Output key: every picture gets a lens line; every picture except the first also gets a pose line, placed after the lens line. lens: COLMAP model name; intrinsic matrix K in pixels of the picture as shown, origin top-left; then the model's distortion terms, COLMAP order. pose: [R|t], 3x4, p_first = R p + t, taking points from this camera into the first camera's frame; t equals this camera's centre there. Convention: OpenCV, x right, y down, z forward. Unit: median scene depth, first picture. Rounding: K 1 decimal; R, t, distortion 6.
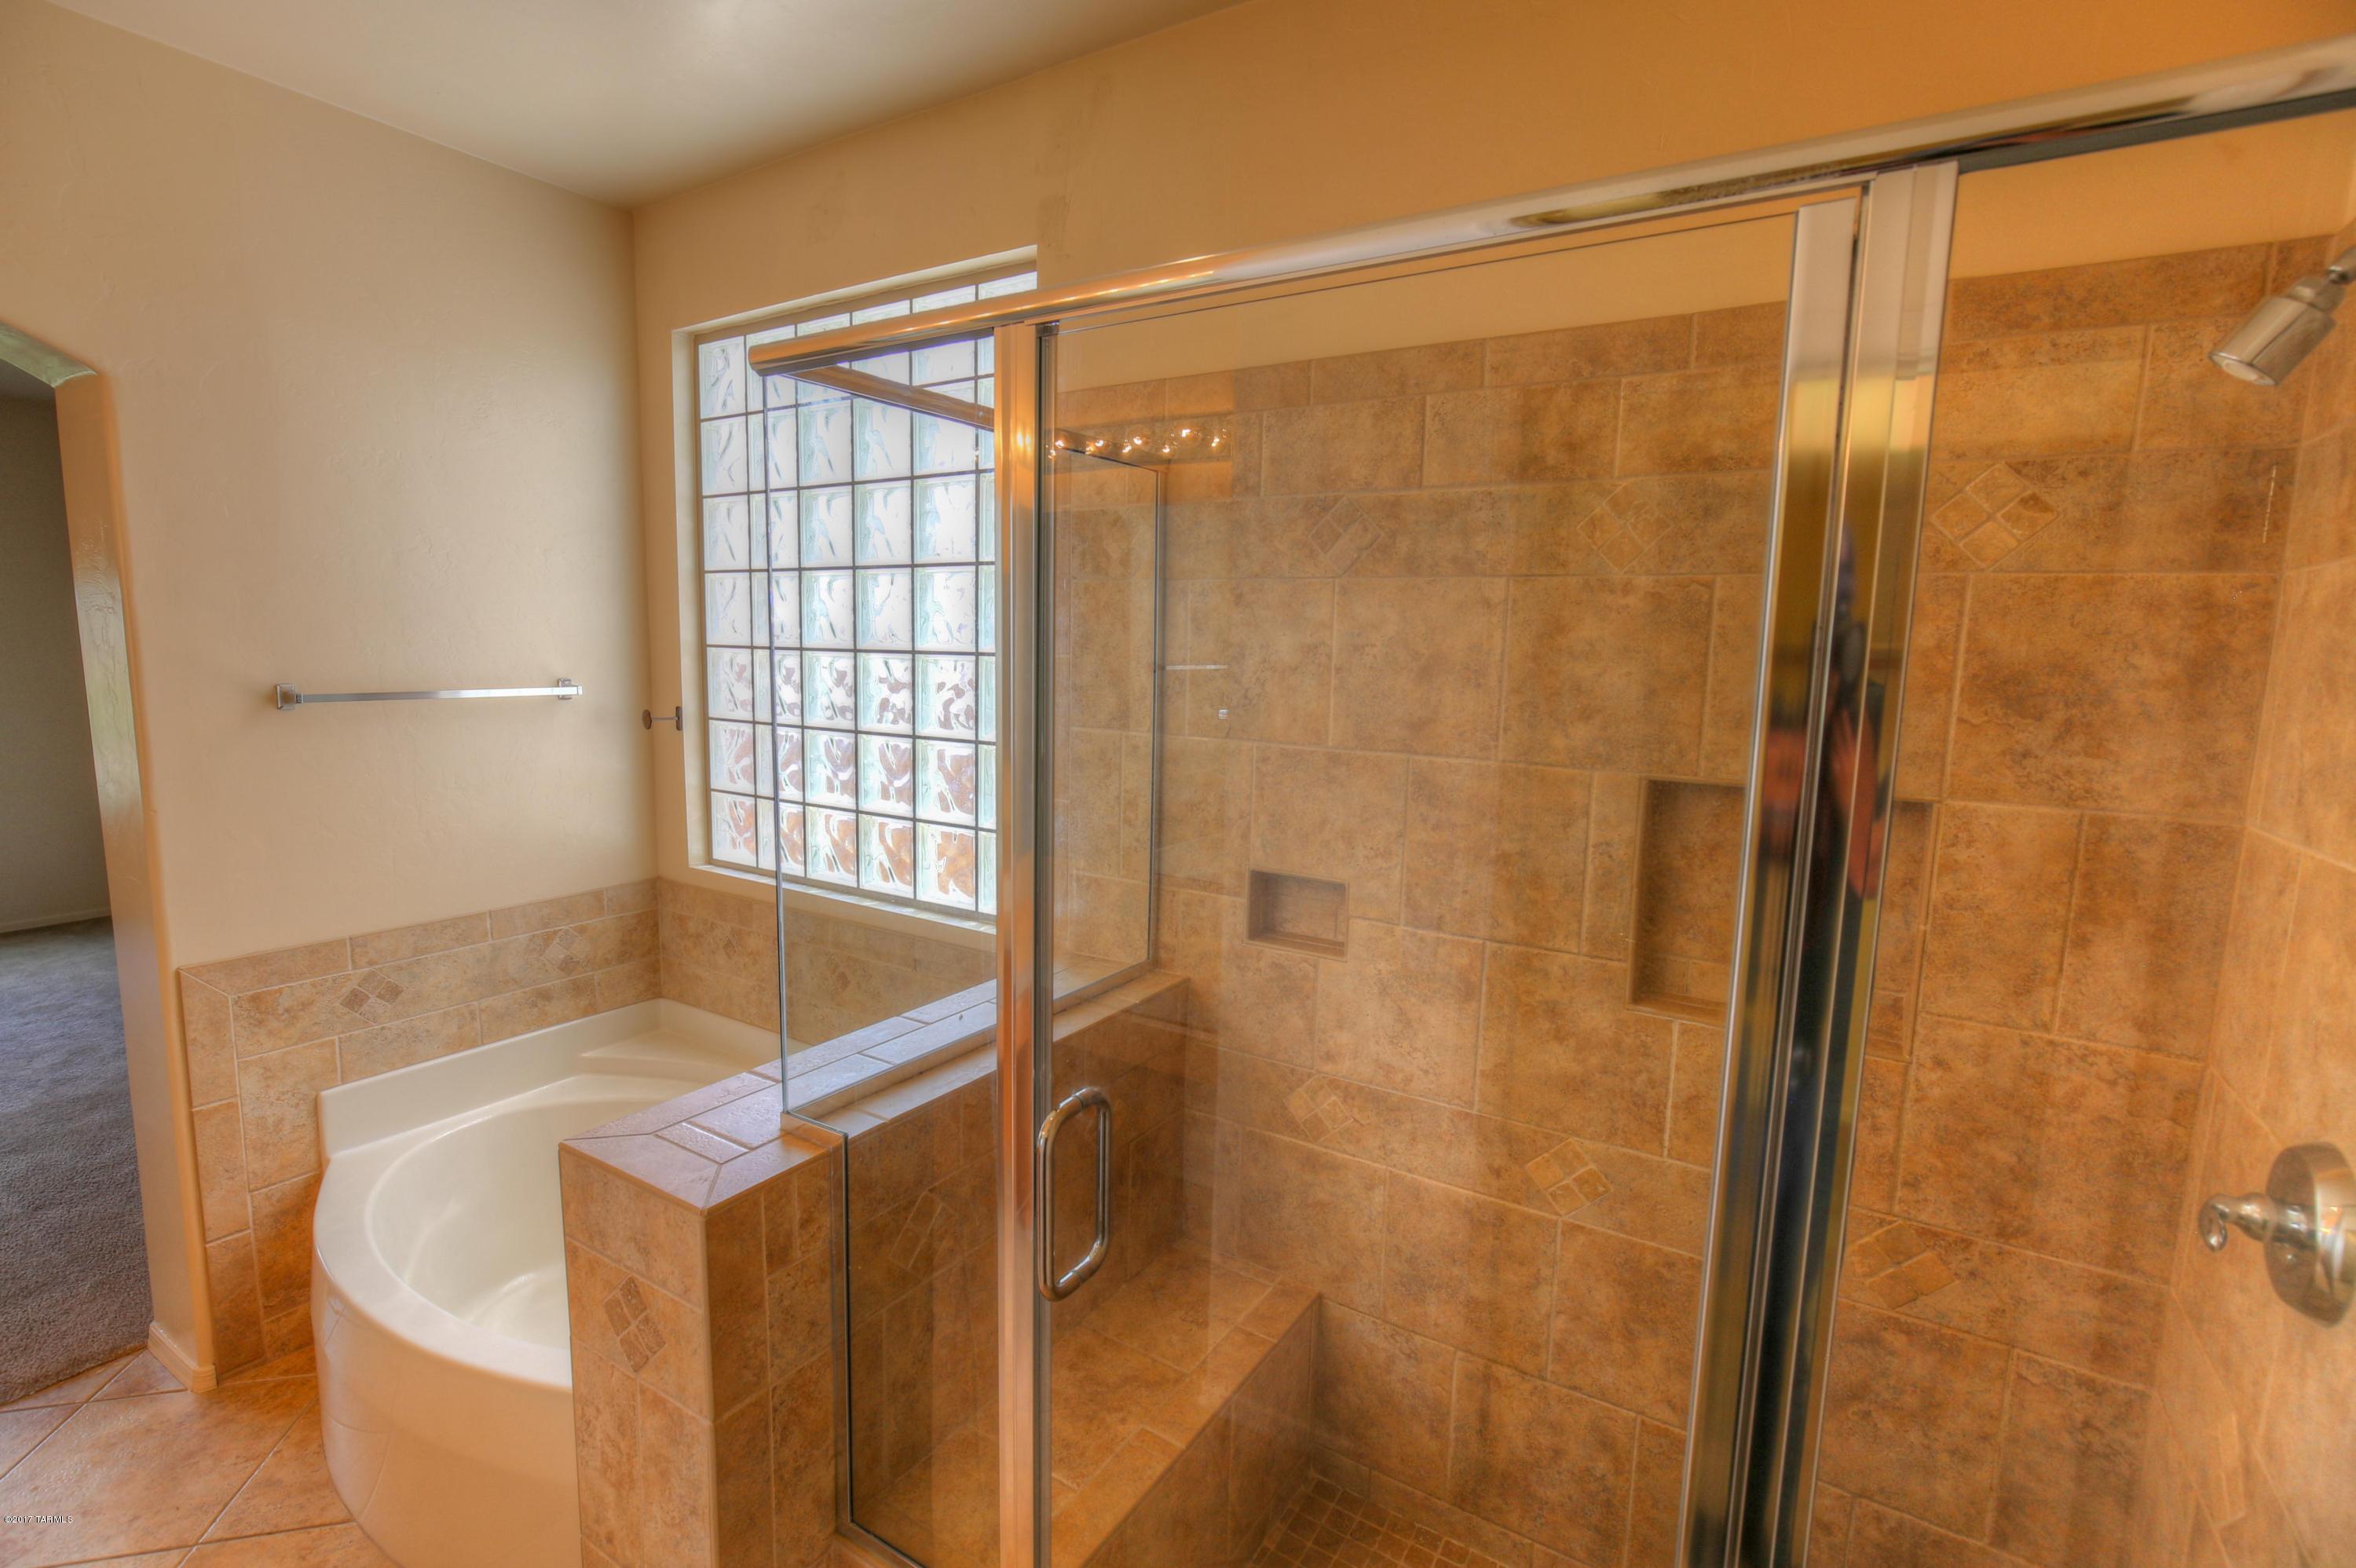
lens RADIAL K [[1078.3, 0, 1177.1], [0, 1078.3, 782.6], [0, 0, 1]] dist [-0.014989, 0.006844]
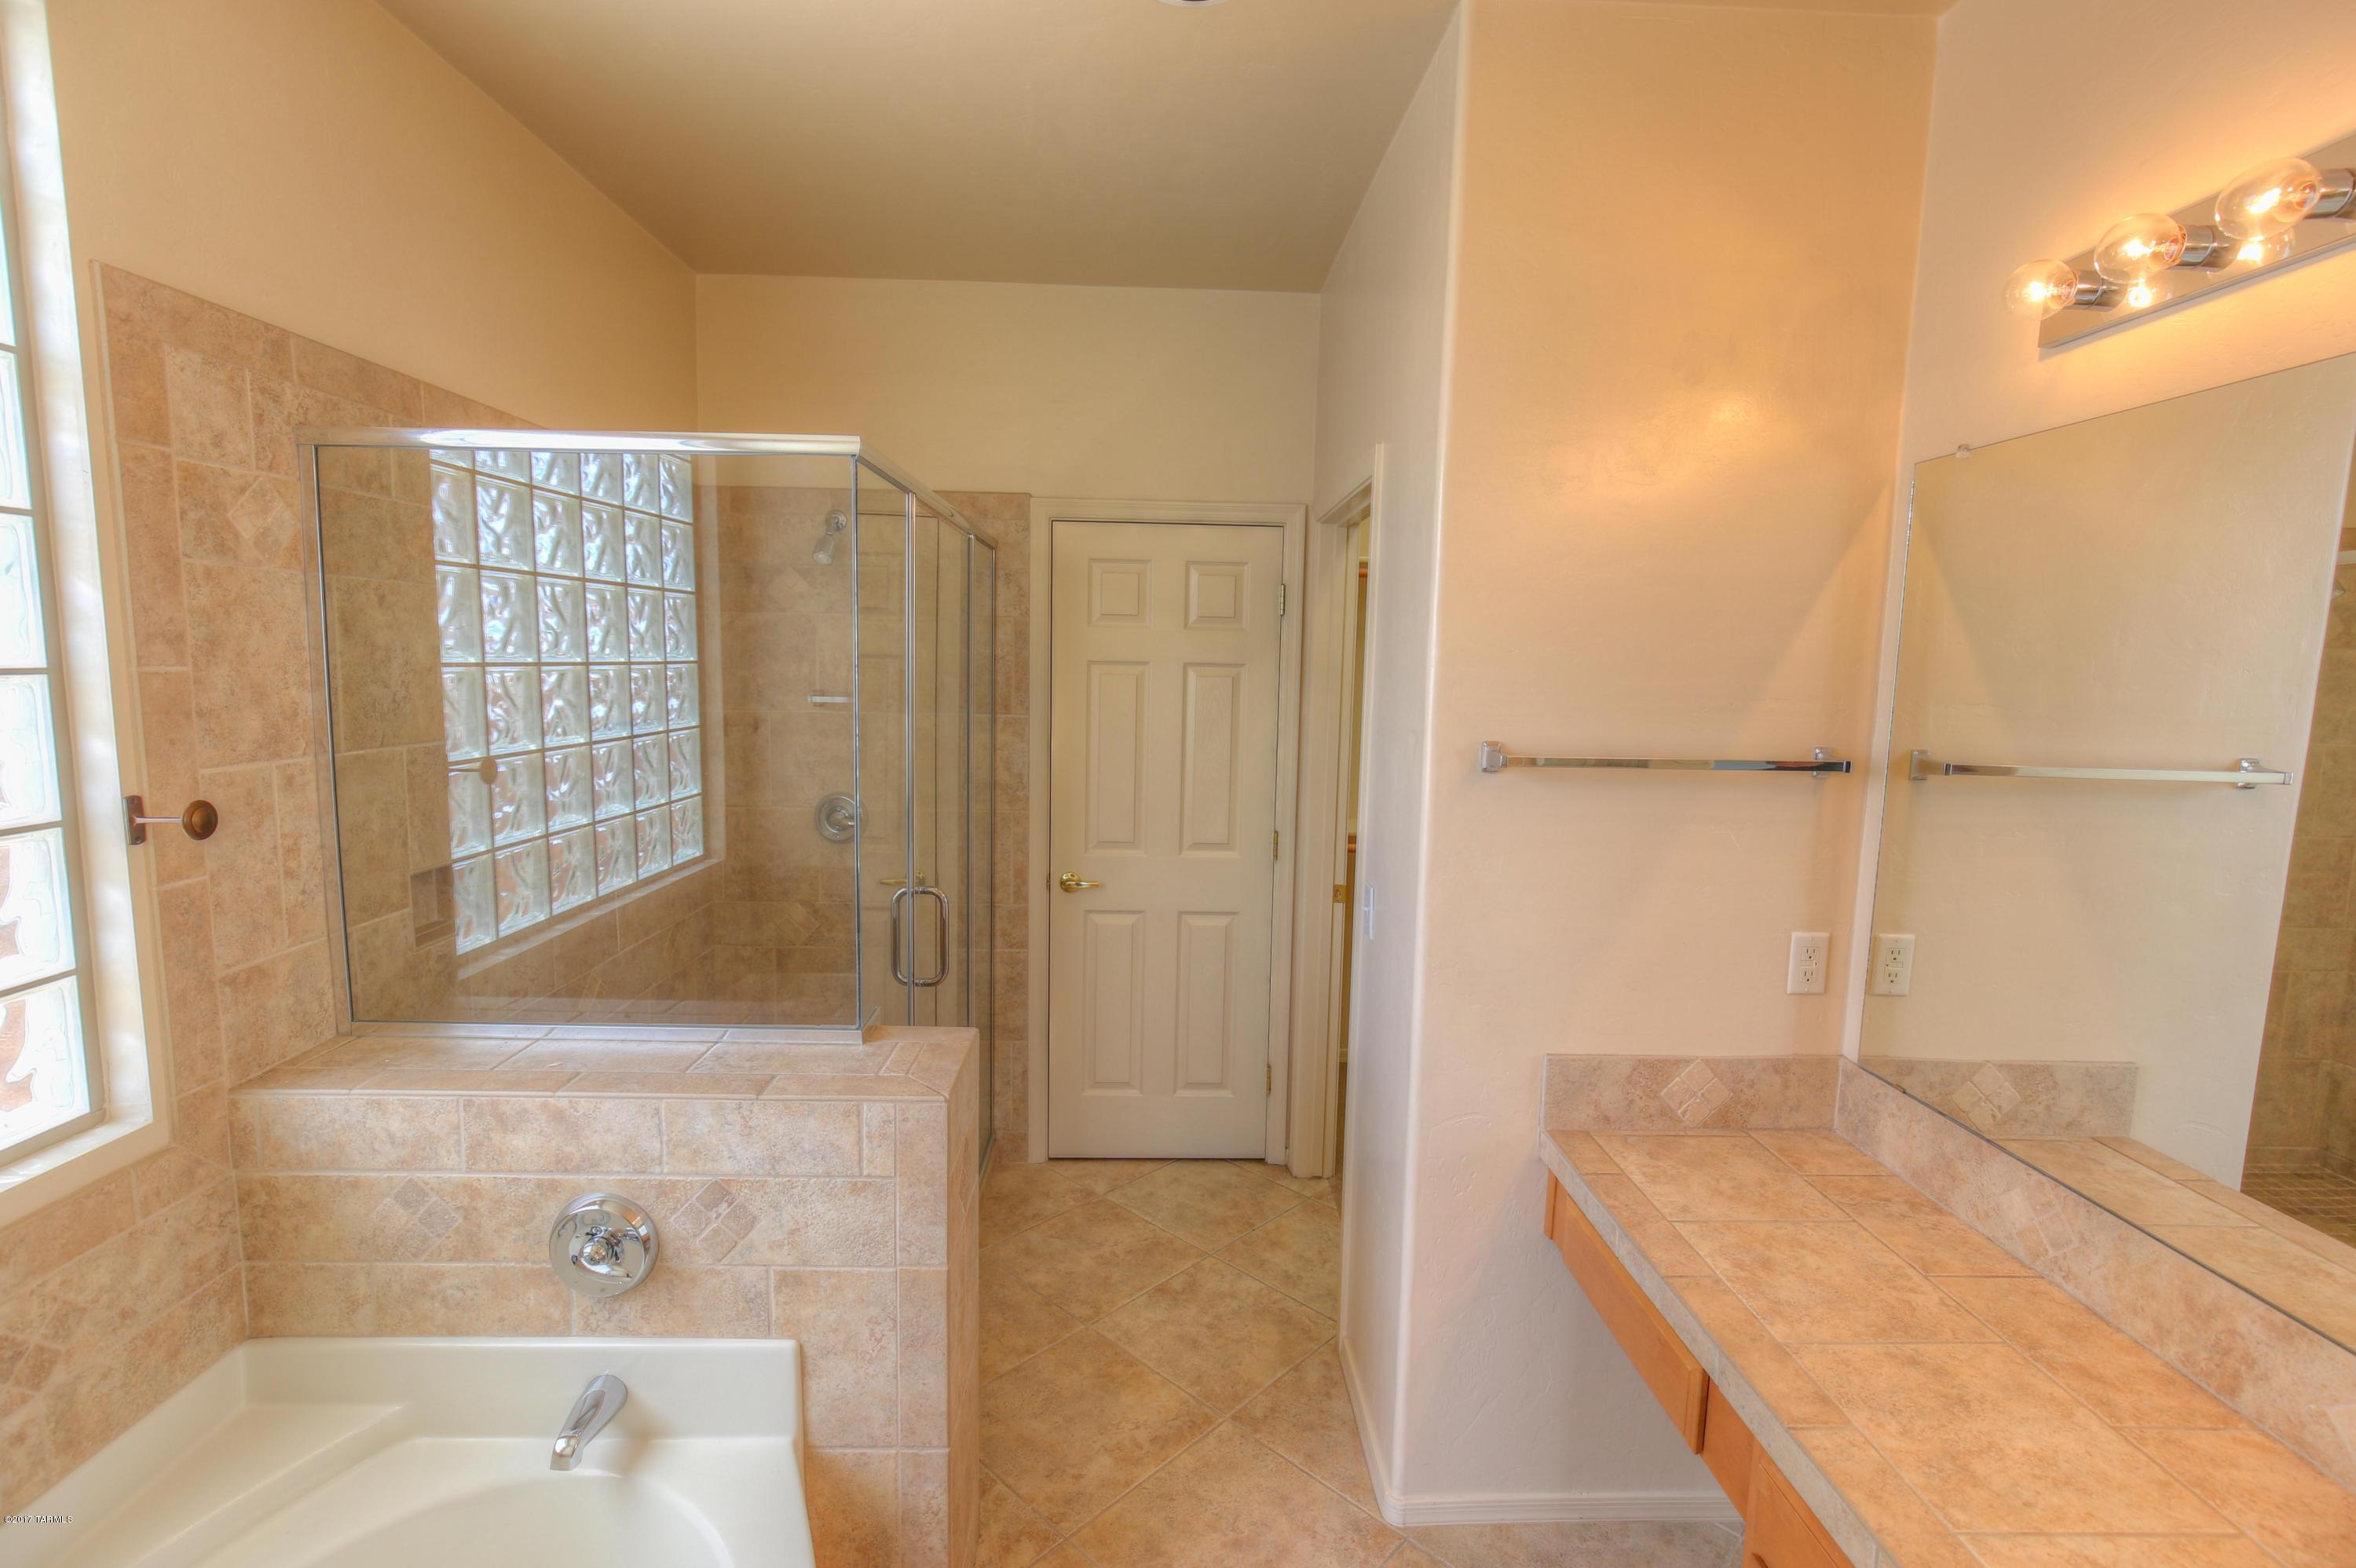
lens RADIAL K [[1078.3, 0, 1178.5], [0, 1078.3, 770.5], [0, 0, 1]] dist [-0.014989, 0.006844]
pose [[-0.555245, -0.120246, 0.822948, -1.060545], [0.079694, 0.977247, 0.196561, -0.142217], [-0.827860, 0.174724, -0.533029, 0.880610]]
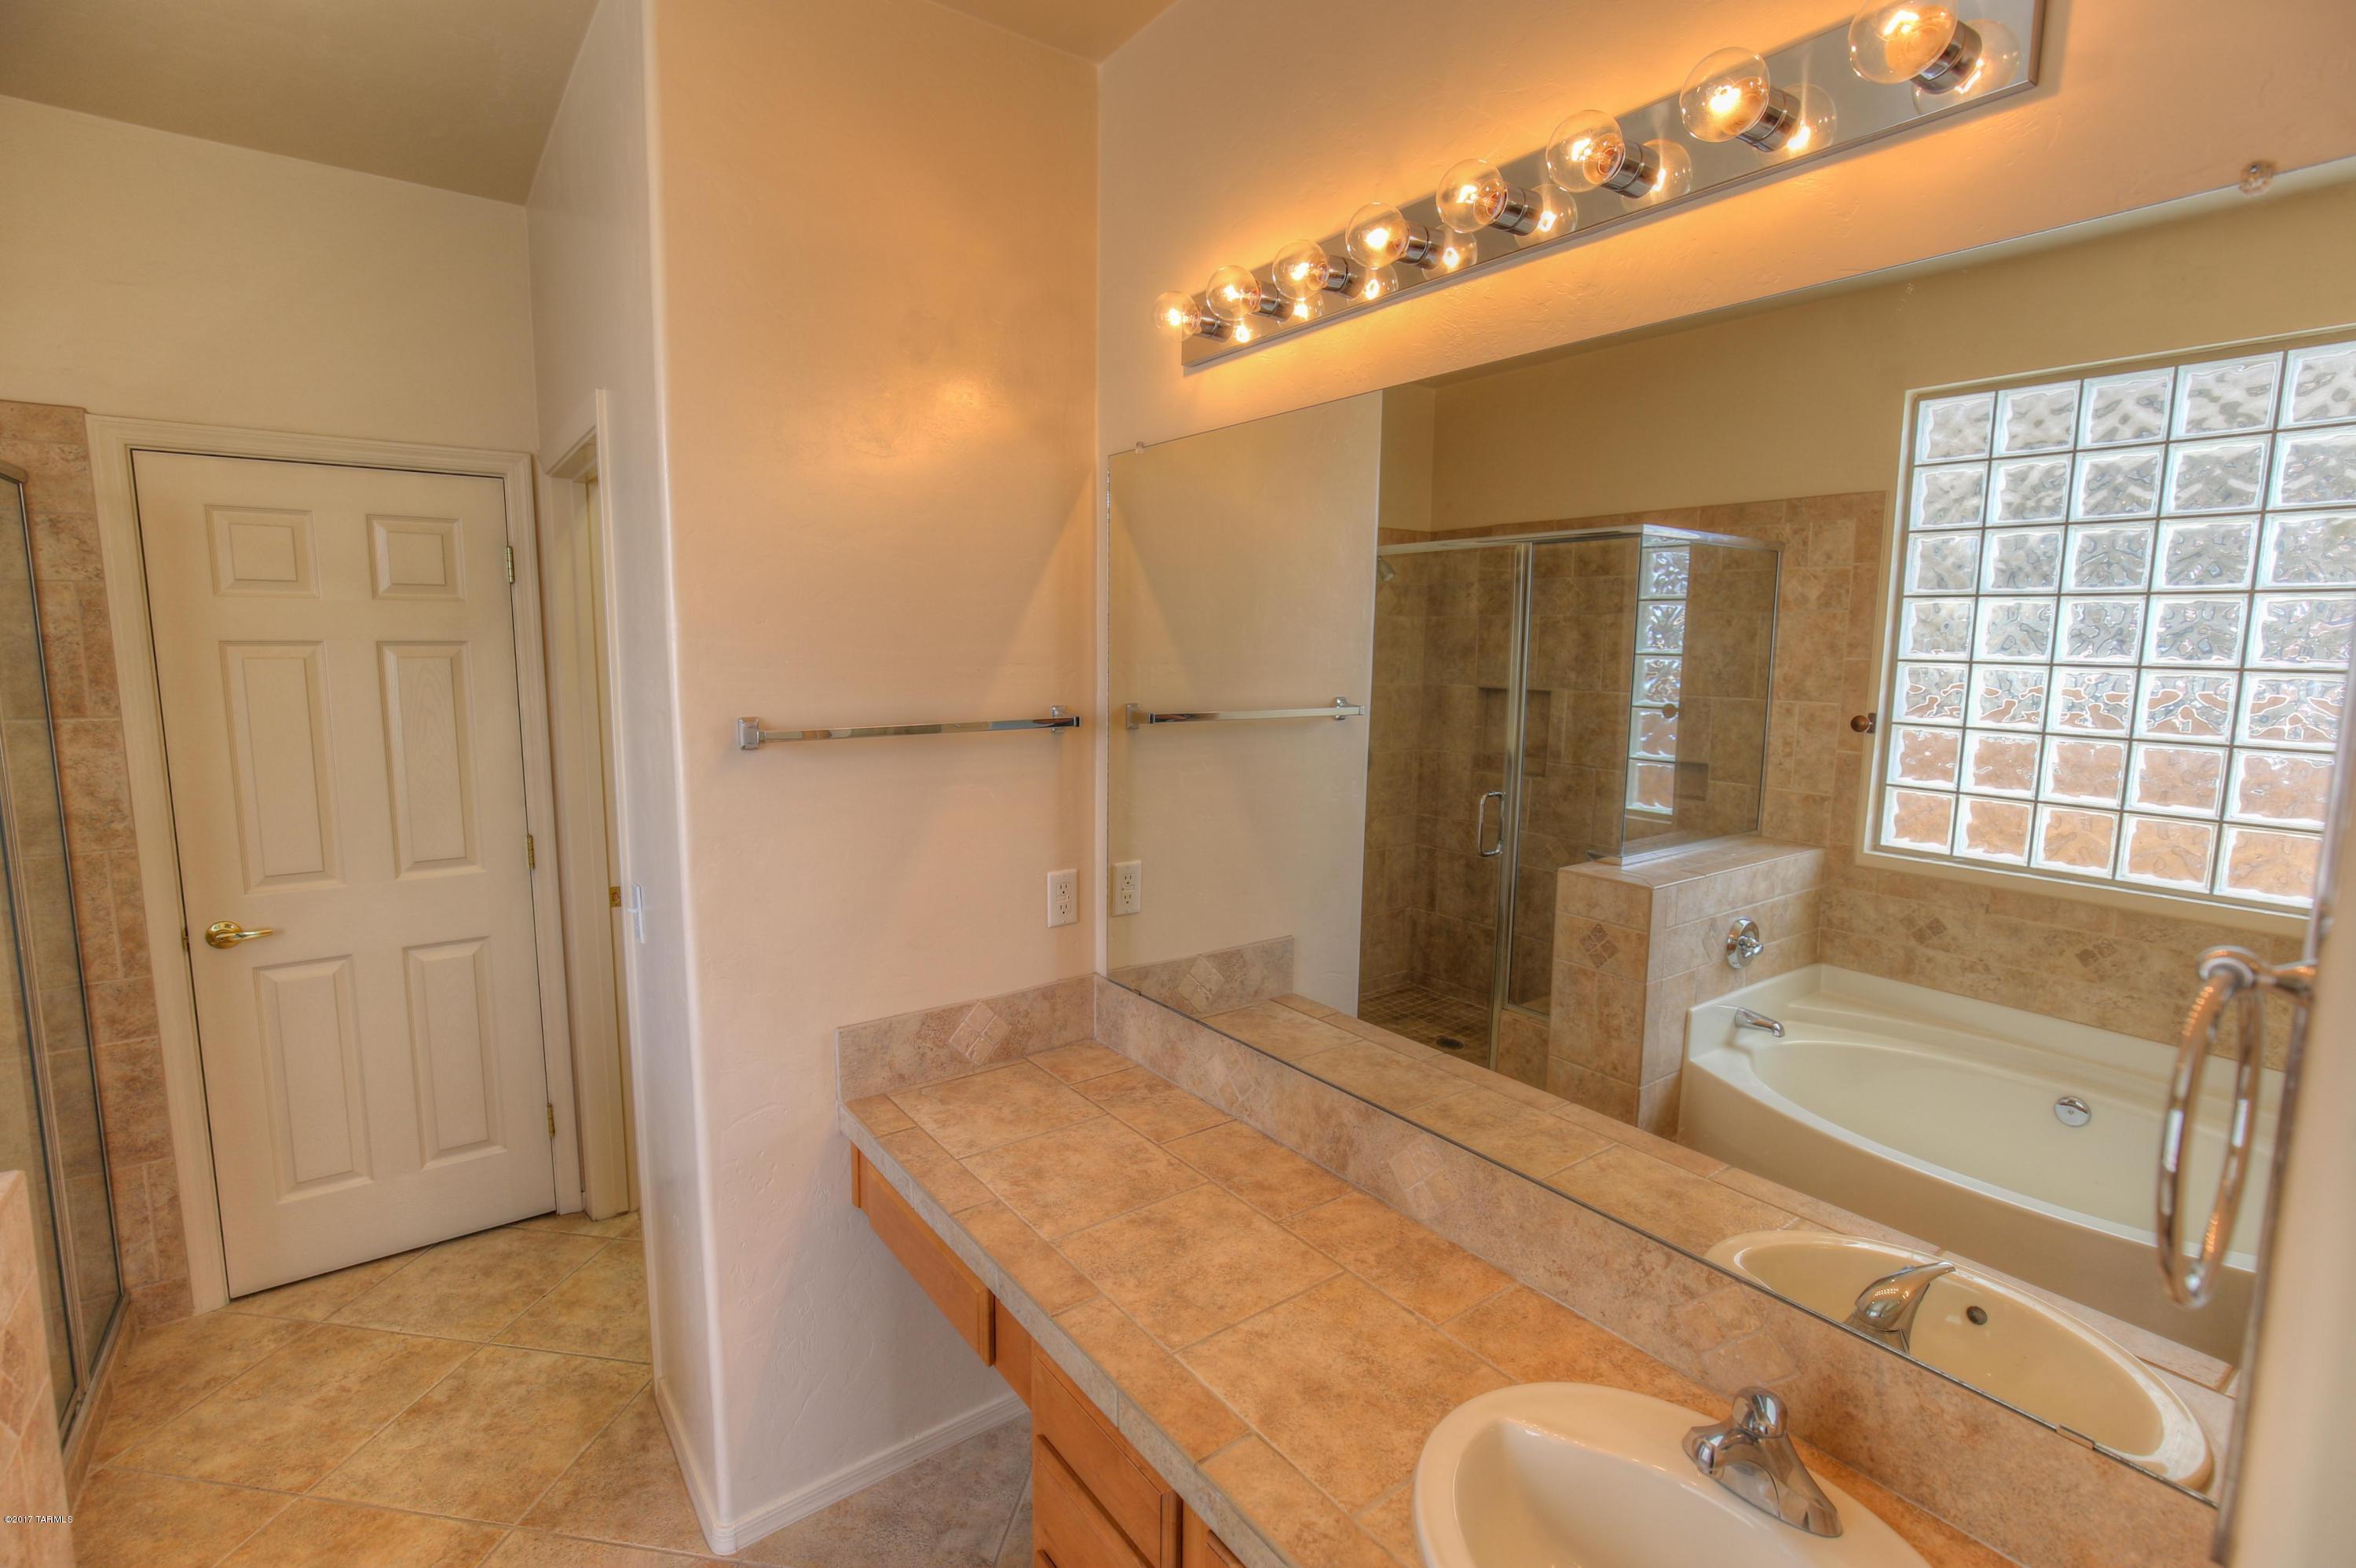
lens RADIAL K [[1078.3, 0, 1177.8], [0, 1078.3, 774.3], [0, 0, 1]] dist [-0.014989, 0.006844]
pose [[-0.931326, -0.072094, 0.356981, -1.088756], [0.023554, 0.966235, 0.256585, -0.136179], [-0.363425, 0.247373, -0.898181, 0.836451]]
